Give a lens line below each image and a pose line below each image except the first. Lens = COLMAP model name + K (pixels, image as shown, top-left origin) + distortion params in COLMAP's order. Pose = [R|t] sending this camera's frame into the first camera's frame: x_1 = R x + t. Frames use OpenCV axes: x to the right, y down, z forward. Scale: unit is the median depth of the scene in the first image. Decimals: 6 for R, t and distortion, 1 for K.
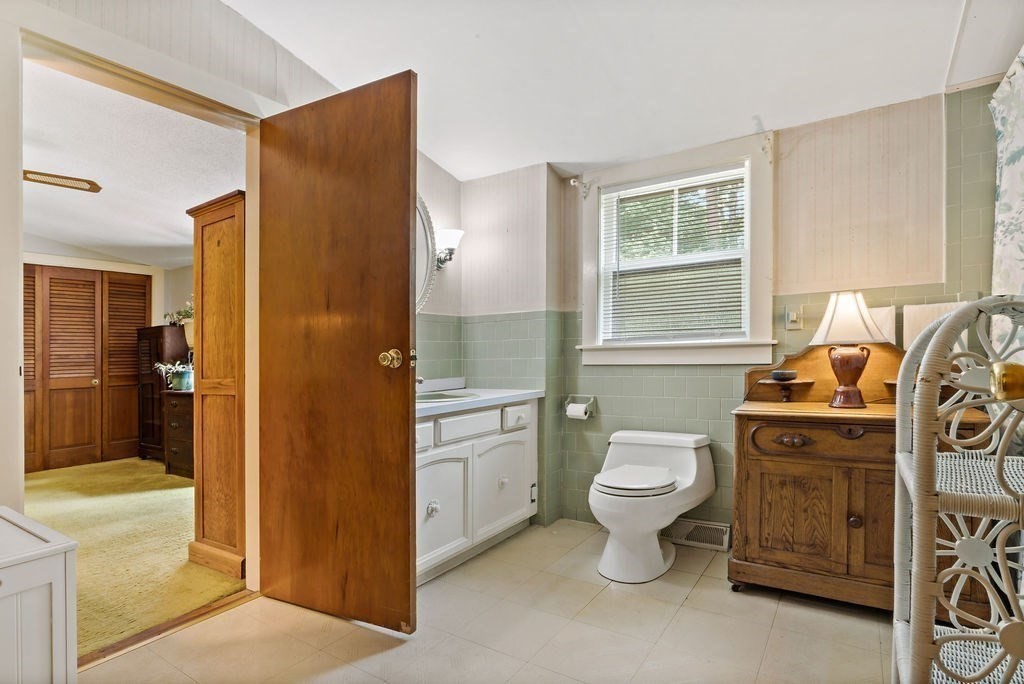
lens RADIAL K [[520.4, 0, 522.3], [0, 520.4, 345.5], [0, 0, 1]] dist [-0.003644, 0.001292]
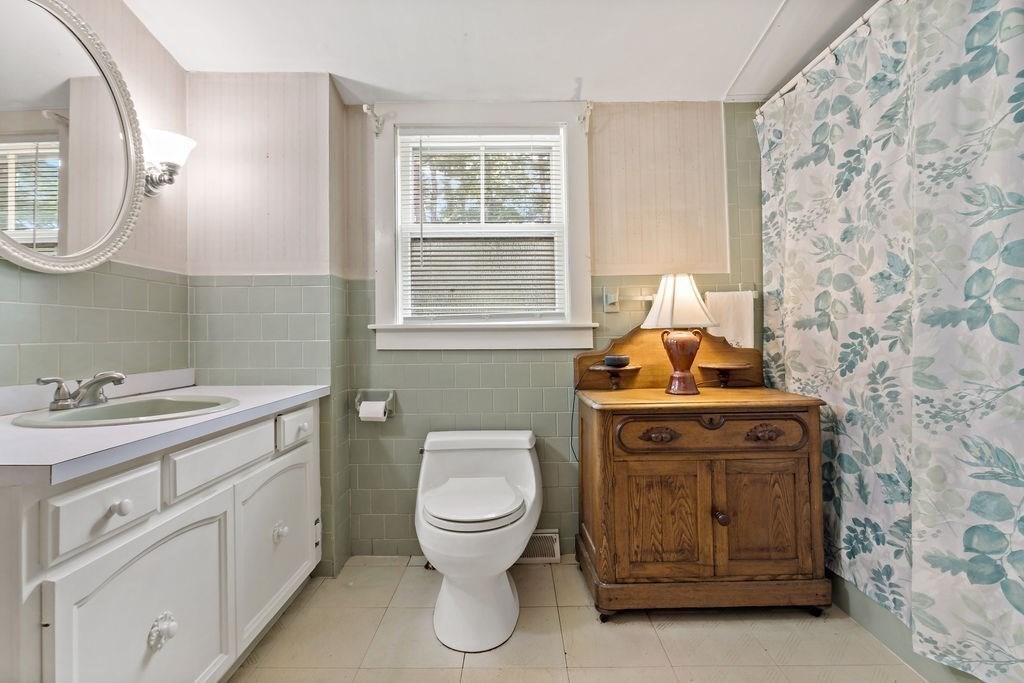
lens RADIAL K [[481.4, 0, 503.8], [0, 481.4, 343.3], [0, 0, 1]] dist [-0.017382, 0.001561]
pose [[0.863080, 0.004805, 0.505045, -0.091829], [-0.016705, 0.999679, 0.019036, 0.012519], [-0.504792, -0.024866, 0.862883, 0.339289]]
